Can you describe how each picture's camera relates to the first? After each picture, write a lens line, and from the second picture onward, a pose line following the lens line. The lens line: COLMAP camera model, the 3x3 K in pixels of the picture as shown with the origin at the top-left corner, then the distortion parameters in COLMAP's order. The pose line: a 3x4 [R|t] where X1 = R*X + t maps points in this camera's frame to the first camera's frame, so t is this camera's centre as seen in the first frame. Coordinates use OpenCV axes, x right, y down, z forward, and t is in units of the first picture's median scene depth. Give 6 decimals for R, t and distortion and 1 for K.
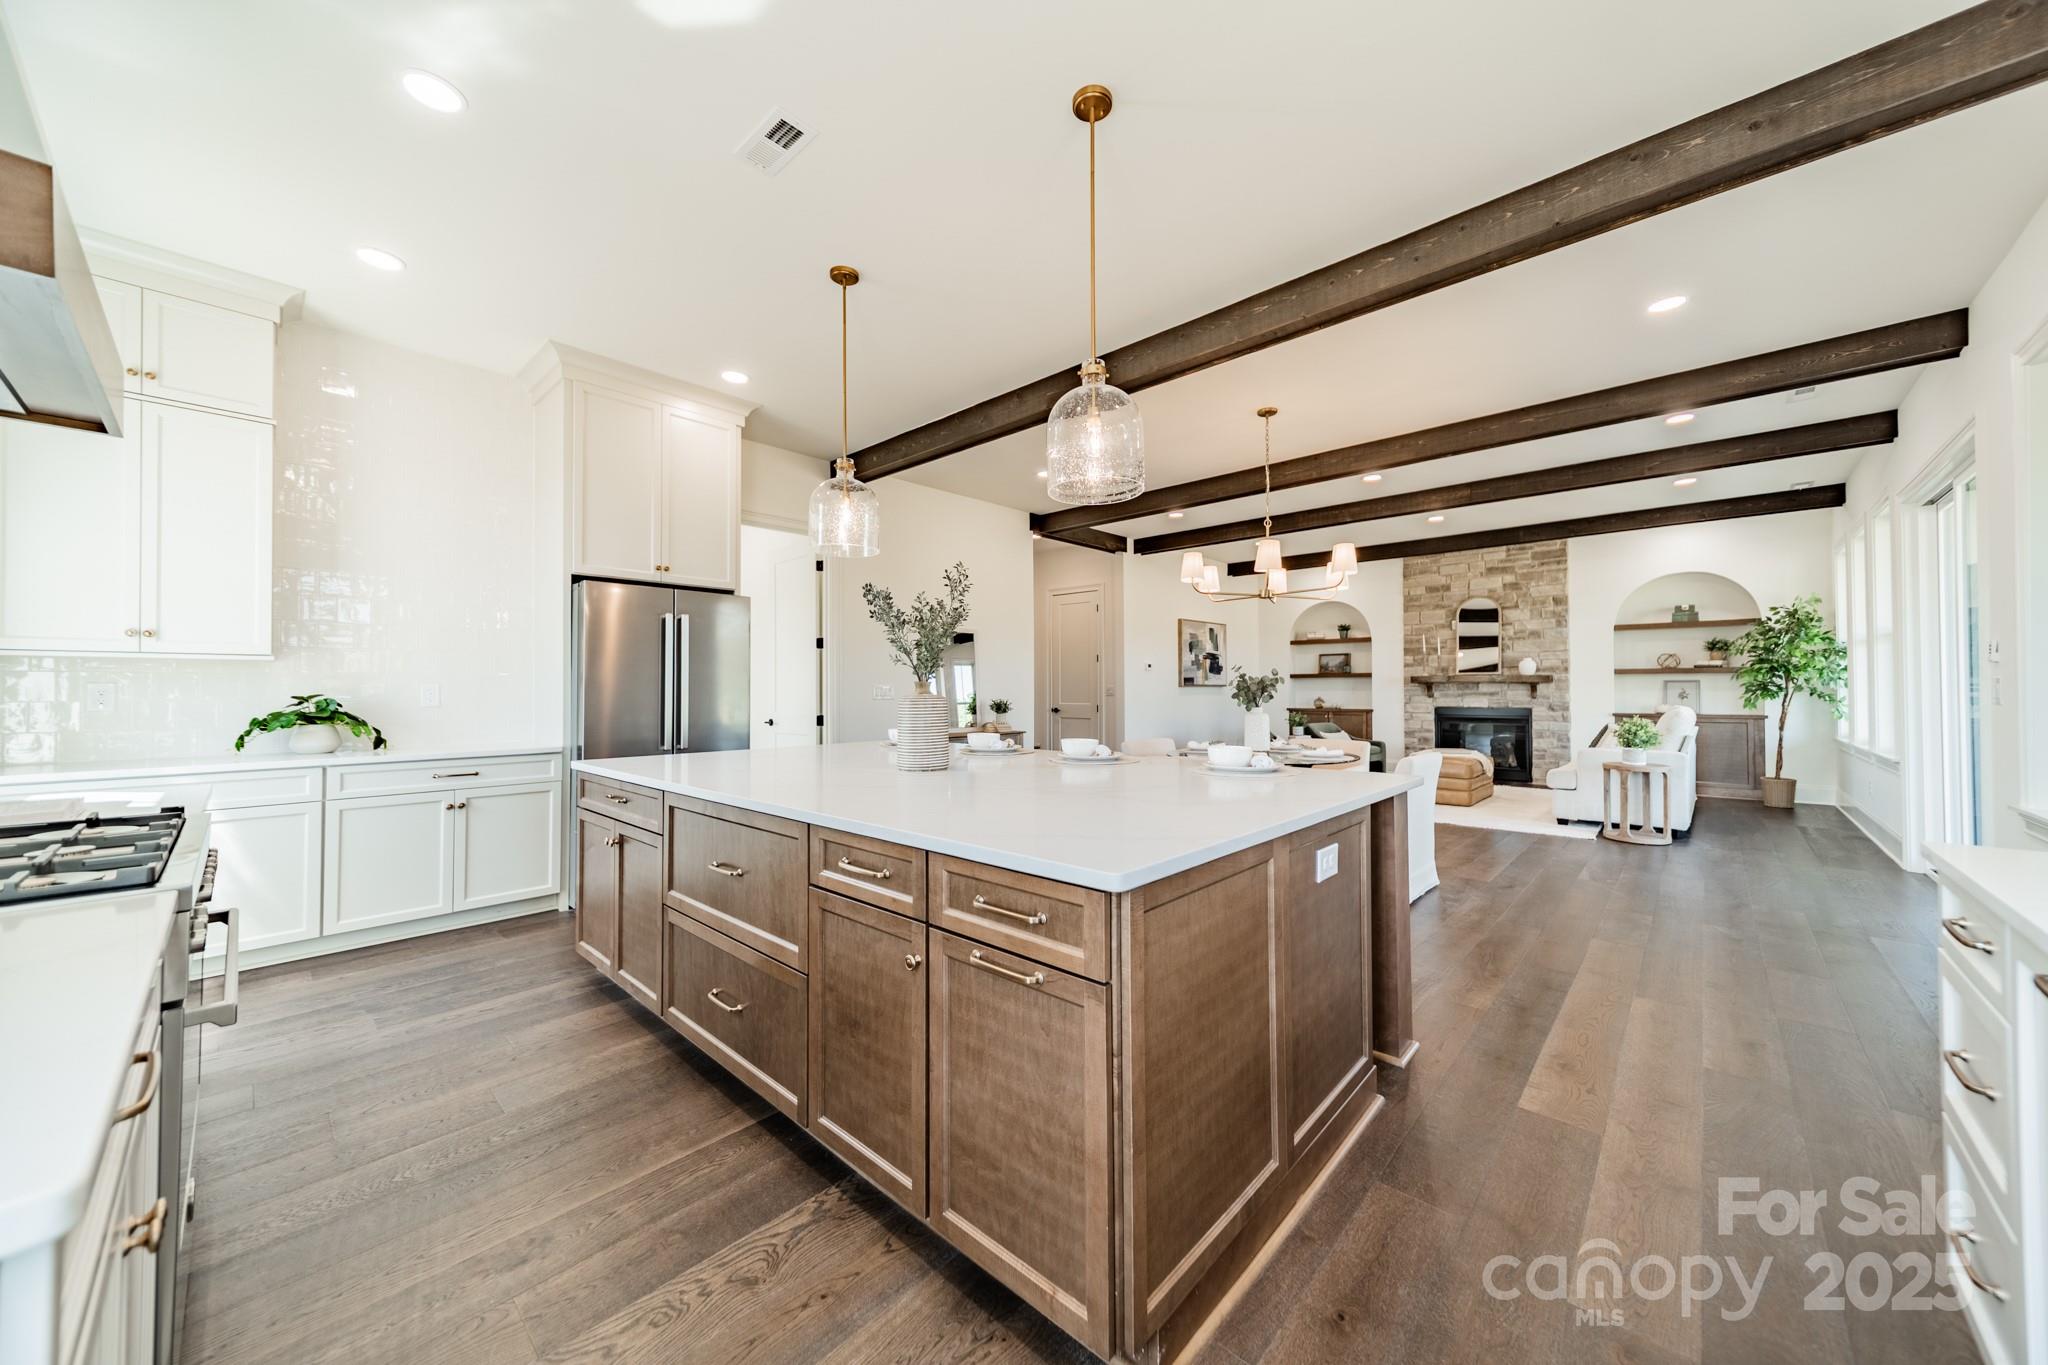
lens RADIAL K [[721.3, 0, 1026.5], [0, 721.3, 679.4], [0, 0, 1]] dist [0.009375, -0.000098]
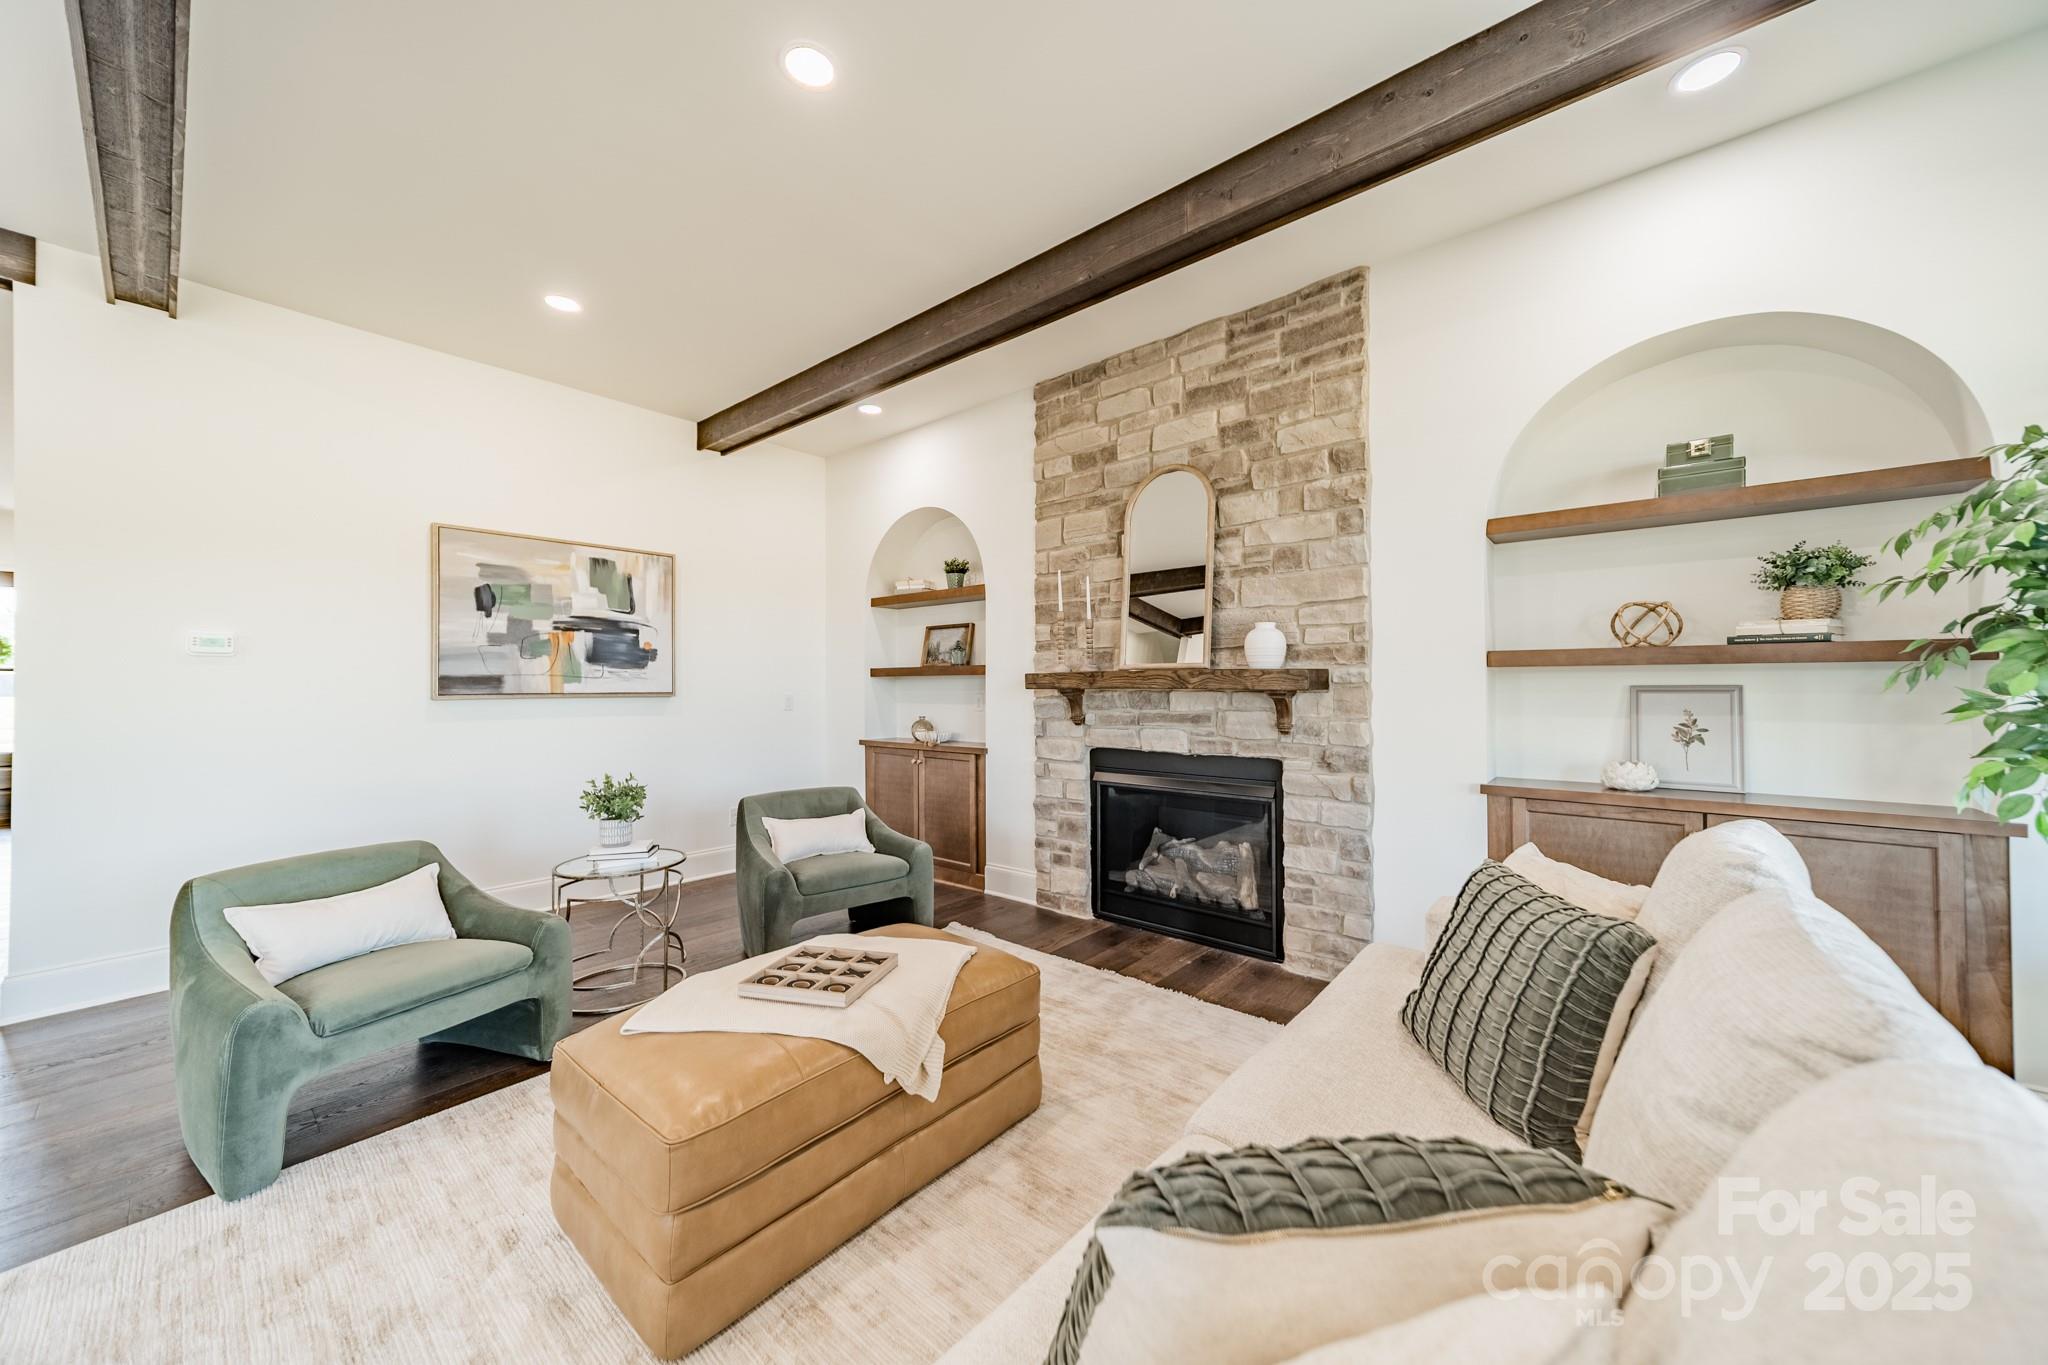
lens RADIAL K [[721.3, 0, 1026.5], [0, 721.3, 679.4], [0, 0, 1]] dist [0.009375, -0.000098]
pose [[0.998536, -0.000089, 0.054091, 0.539467], [-0.000159, 0.999989, 0.004585, -0.002567], [-0.054091, -0.004587, 0.998525, 0.631499]]
